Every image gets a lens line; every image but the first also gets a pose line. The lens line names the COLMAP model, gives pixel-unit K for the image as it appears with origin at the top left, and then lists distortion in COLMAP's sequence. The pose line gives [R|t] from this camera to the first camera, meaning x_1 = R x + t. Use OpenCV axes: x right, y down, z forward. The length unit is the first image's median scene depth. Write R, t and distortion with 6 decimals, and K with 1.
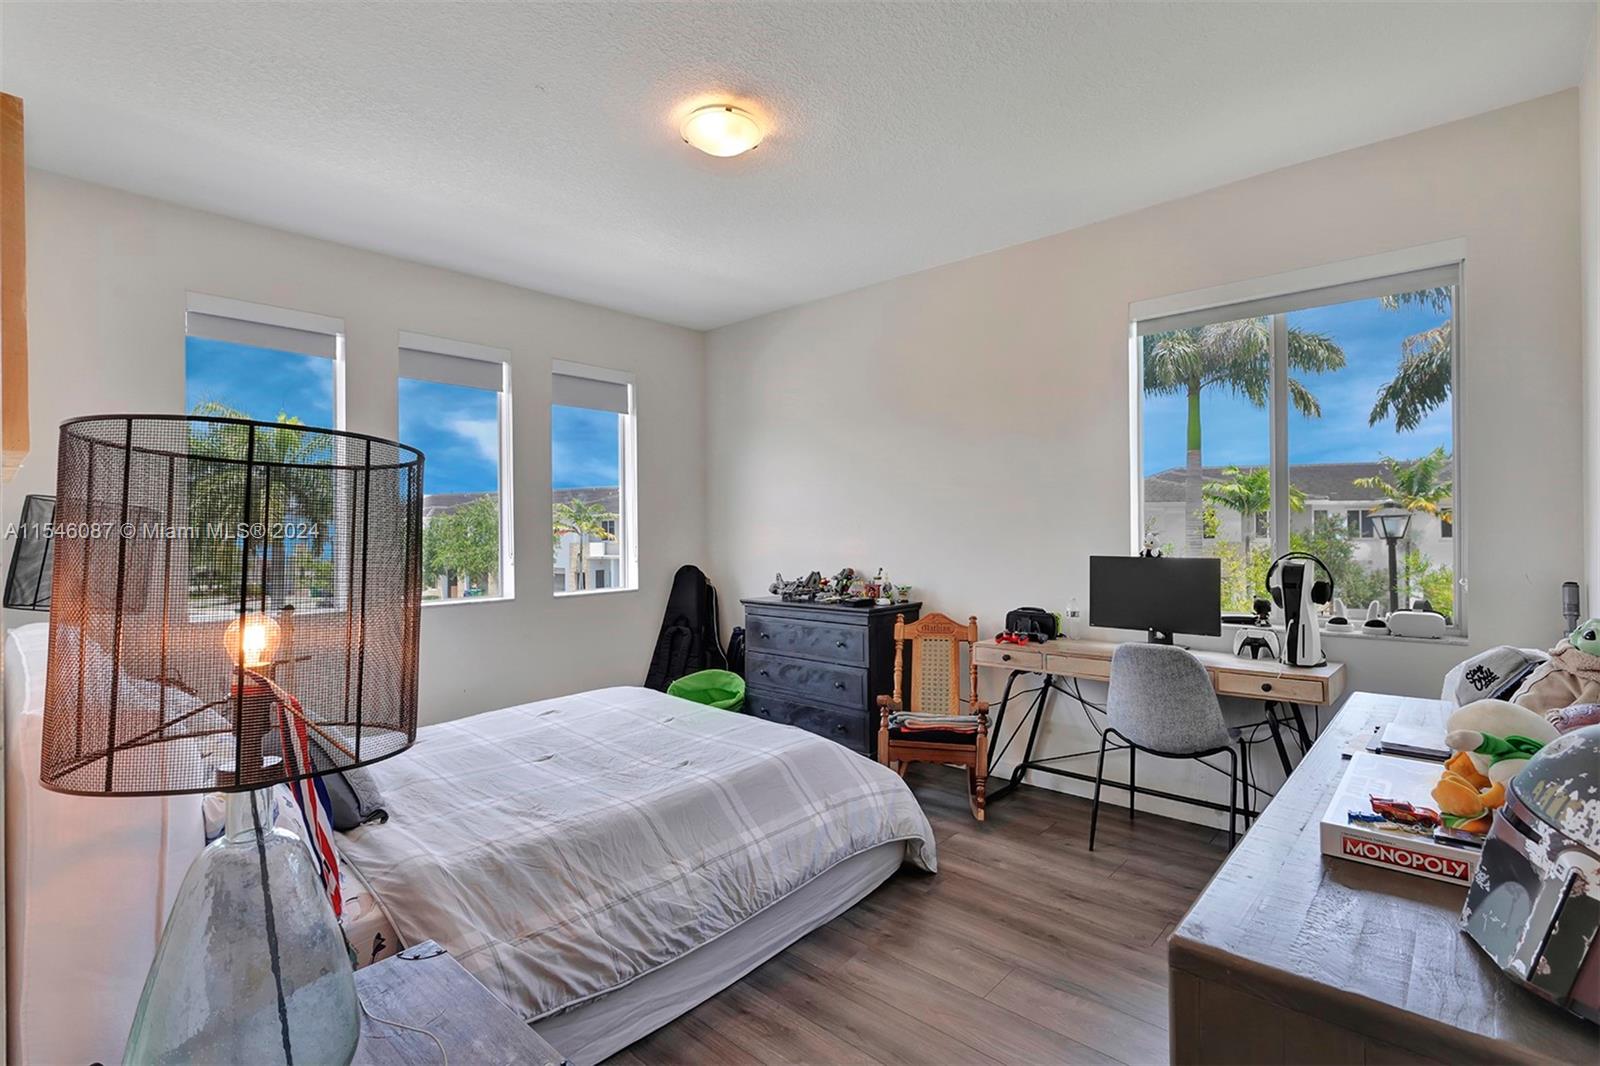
lens RADIAL K [[747.3, 0, 798.3], [0, 747.3, 549.3], [0, 0, 1]] dist [0.000869, 0.000636]
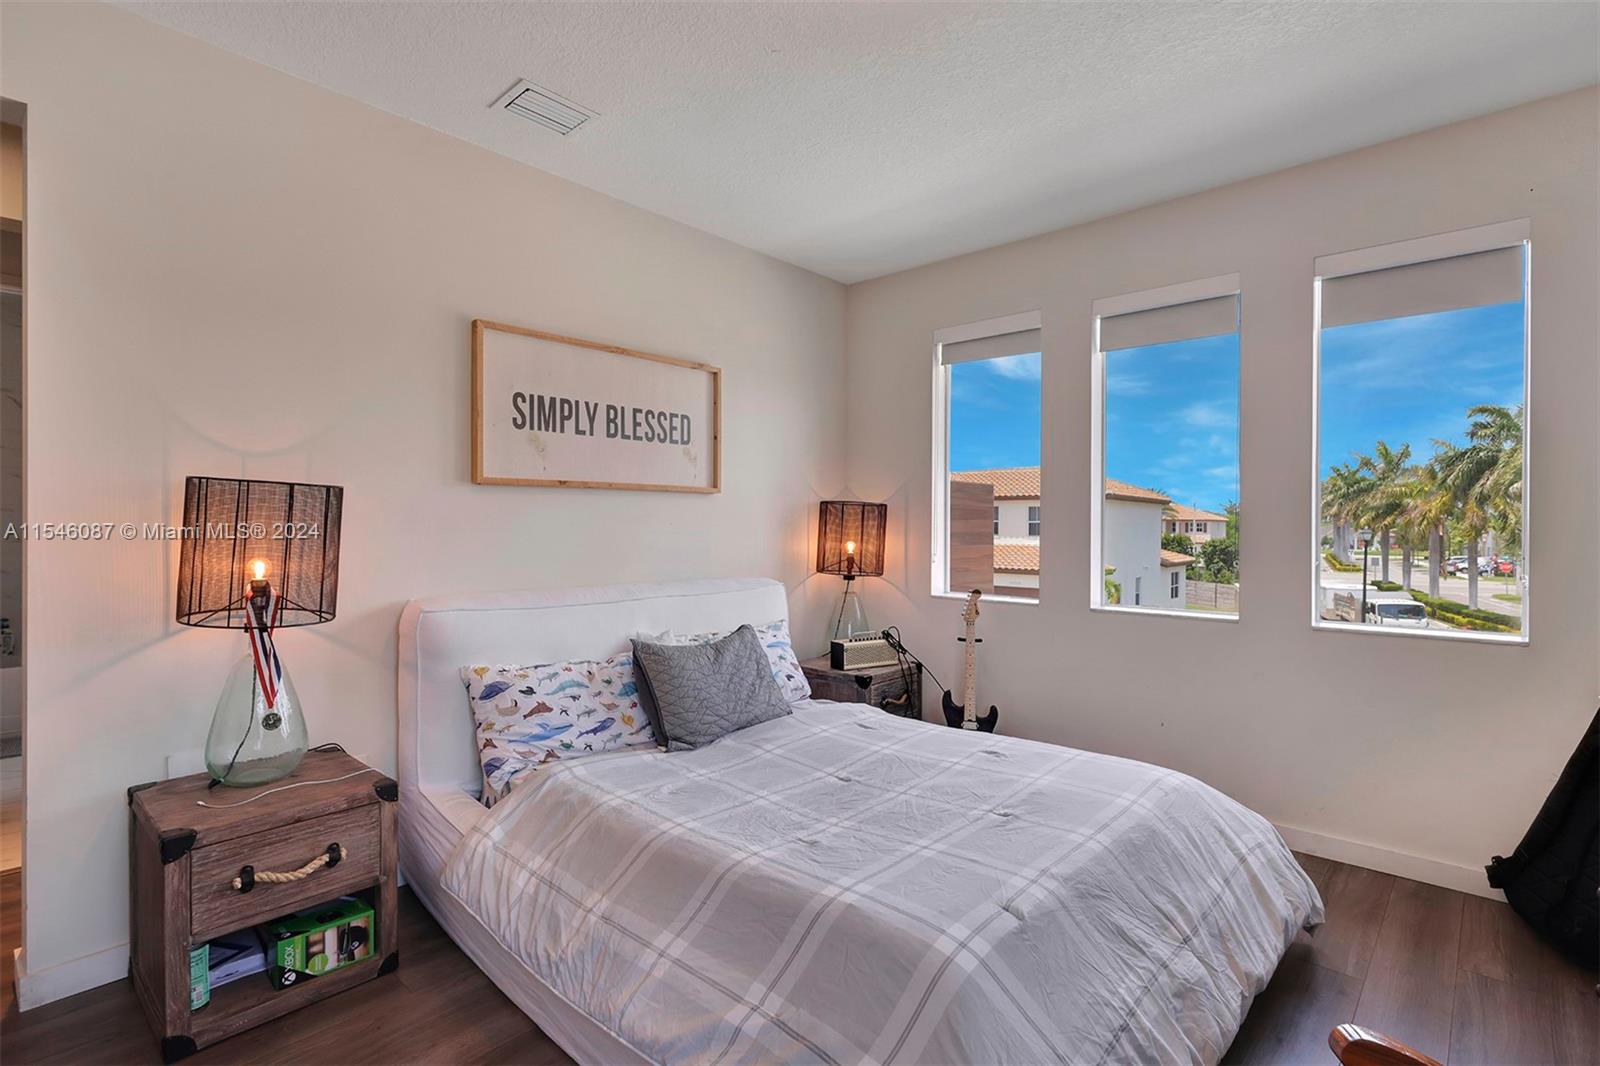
lens RADIAL K [[766.6, 0, 805.6], [0, 766.6, 524.0], [0, 0, 1]] dist [0.000442, -0.000030]
pose [[-0.004834, 0.007638, -0.999959, 0.583396], [-0.024267, 0.999675, 0.007753, -0.033351], [0.999694, 0.024303, -0.004647, 0.953795]]
